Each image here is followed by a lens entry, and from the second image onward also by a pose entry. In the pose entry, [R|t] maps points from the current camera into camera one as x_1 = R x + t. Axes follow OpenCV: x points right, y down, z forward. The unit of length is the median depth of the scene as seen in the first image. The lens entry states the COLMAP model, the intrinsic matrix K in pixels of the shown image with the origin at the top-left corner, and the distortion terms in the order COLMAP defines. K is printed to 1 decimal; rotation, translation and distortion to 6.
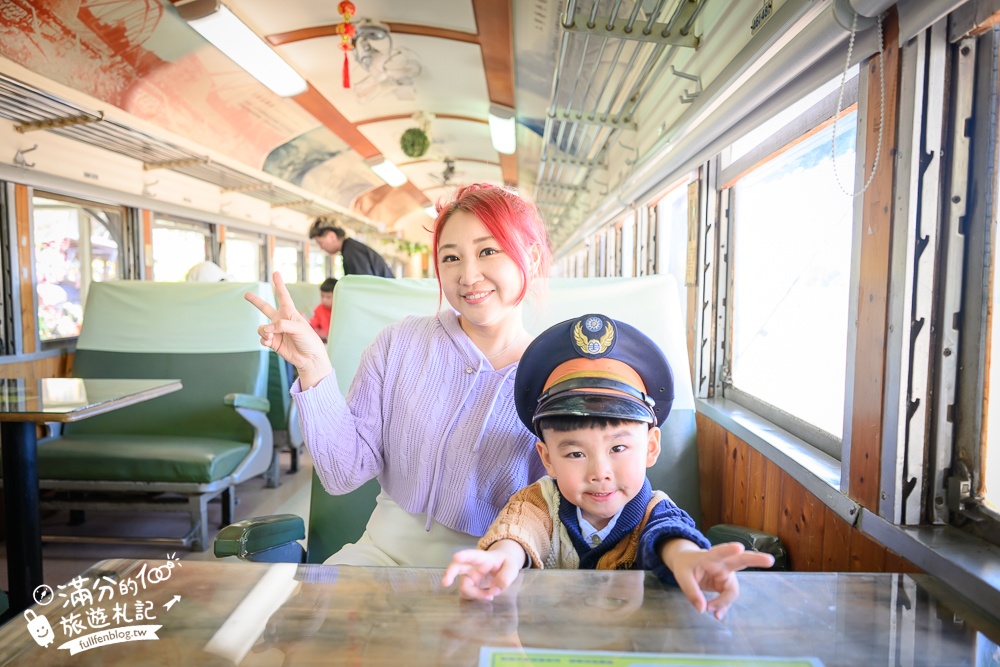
lens RADIAL K [[689.2, 0, 500.5], [0, 689.2, 335.3], [0, 0, 1]] dist [-0.003079, -0.000417]
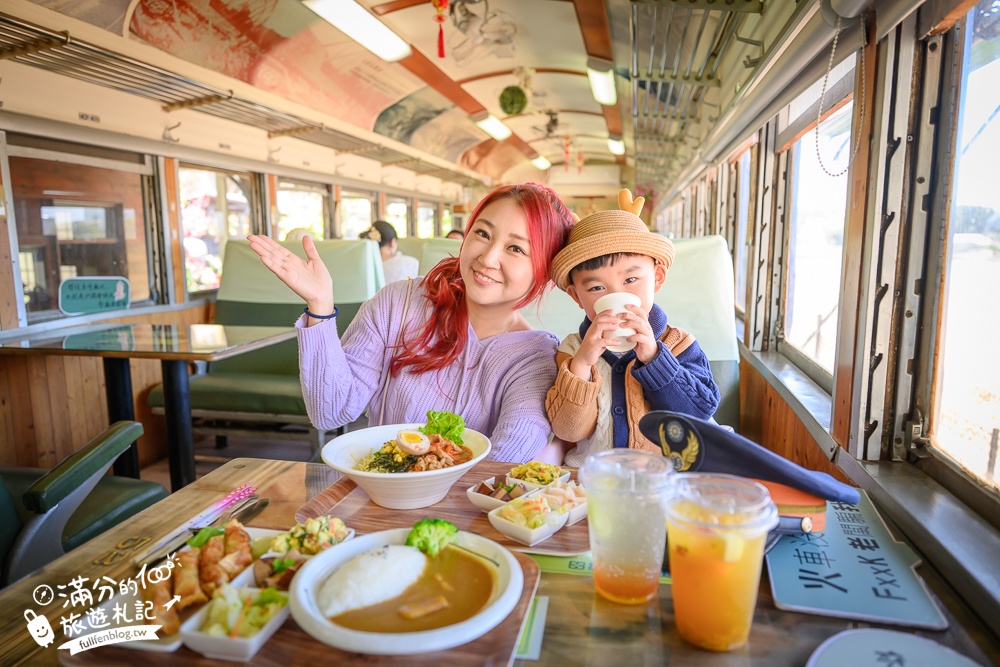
lens RADIAL K [[689.2, 0, 497.5], [0, 689.2, 338.0], [0, 0, 1]] dist [-0.003079, -0.000417]
pose [[0.986097, 0.015298, -0.165465, 0.050469], [-0.002604, 0.997054, 0.076662, -0.006933], [0.166150, -0.075165, 0.983232, -0.078950]]
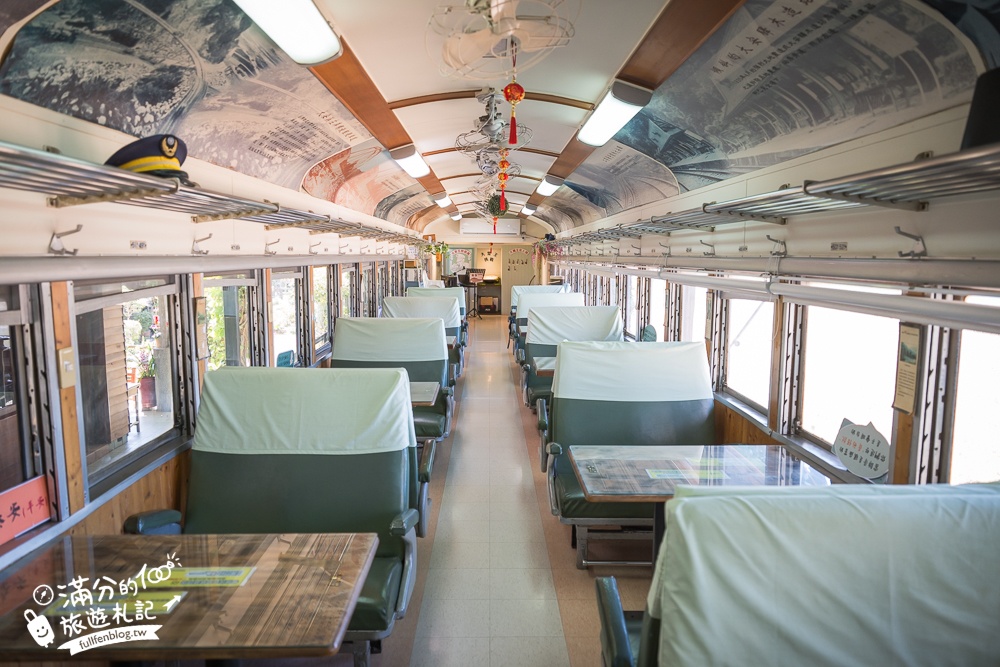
lens RADIAL K [[689.2, 0, 504.0], [0, 689.2, 338.6], [0, 0, 1]] dist [-0.003079, -0.000417]
pose [[0.998605, -0.008560, 0.052108, -0.335519], [0.005949, 0.998728, 0.050064, -0.131728], [-0.052471, -0.049684, 0.997386, -0.794797]]
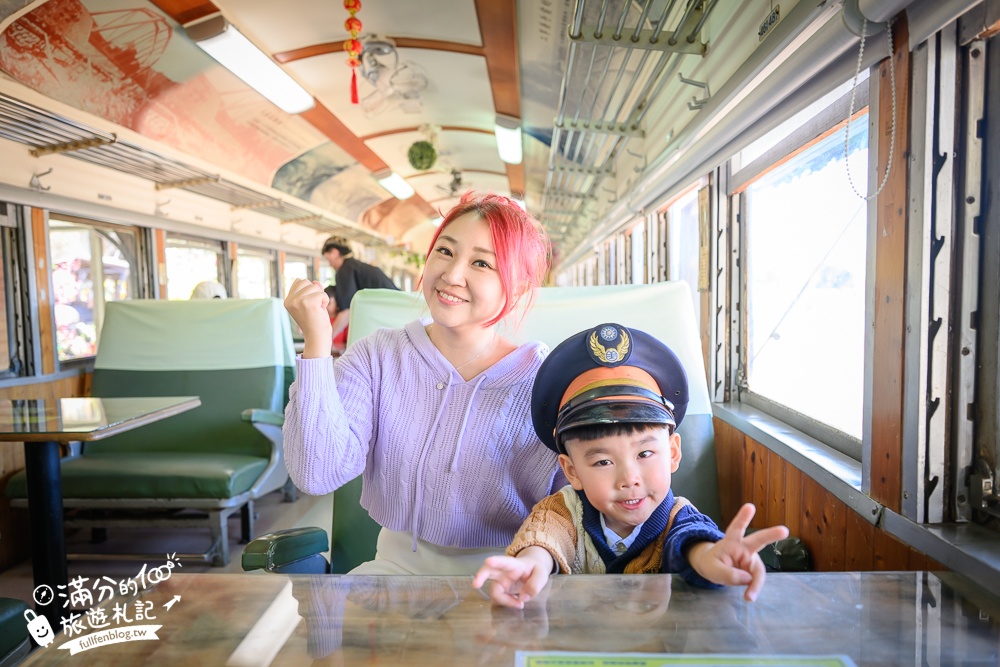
lens RADIAL K [[689.2, 0, 501.9], [0, 689.2, 341.4], [0, 0, 1]] dist [-0.003079, -0.000417]
pose [[0.999634, -0.024581, -0.011309, -0.005953], [0.024525, 0.999686, -0.005078, -0.000470], [0.011430, 0.004798, 0.999923, -0.005449]]
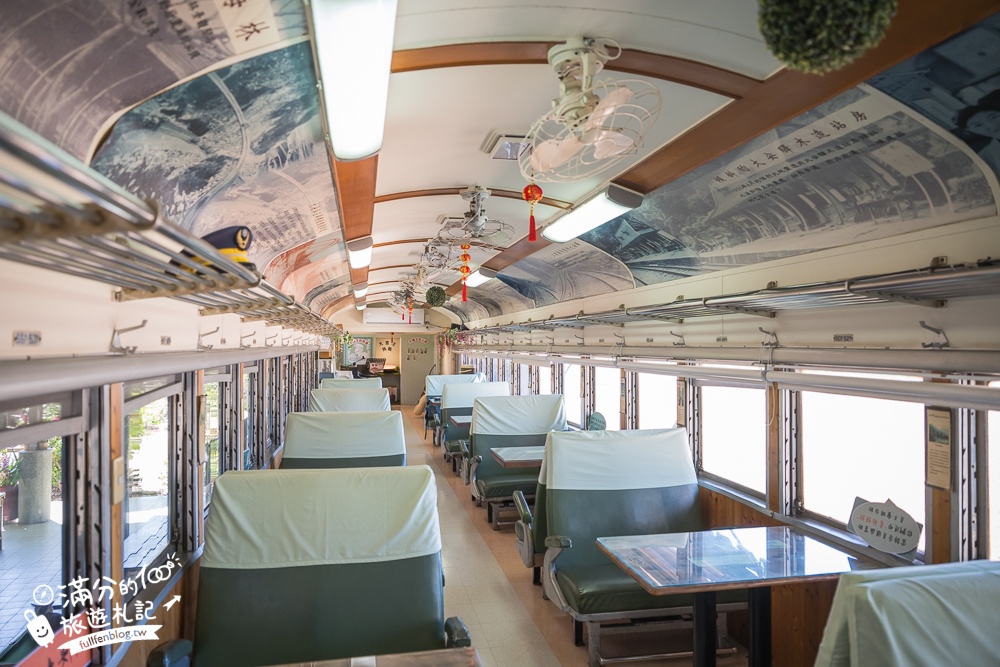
lens RADIAL K [[689.2, 0, 503.7], [0, 689.2, 336.1], [0, 0, 1]] dist [-0.003079, -0.000417]
pose [[0.972714, -0.006694, 0.231911, -0.570562], [0.025482, 0.996619, -0.078115, -0.142571], [-0.230604, 0.081893, 0.969595, -0.760854]]
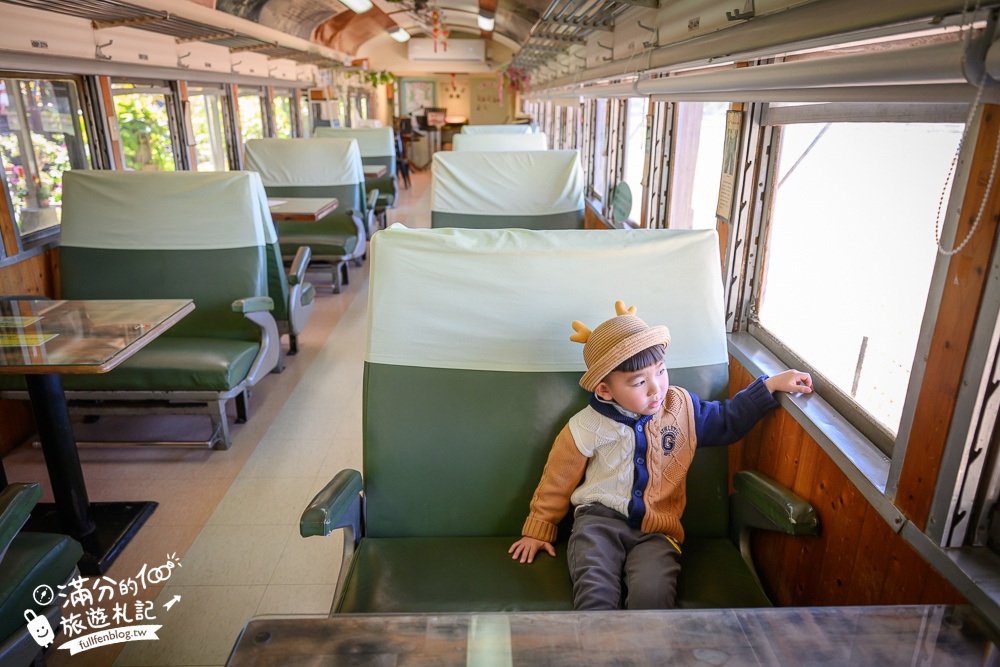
lens RADIAL K [[689.2, 0, 506.7], [0, 689.2, 345.3], [0, 0, 1]] dist [-0.003079, -0.000417]
pose [[0.998177, -0.021620, 0.056356, -0.065429], [0.005756, 0.963491, 0.267678, -0.115782], [-0.060085, -0.266865, 0.961859, 0.013179]]
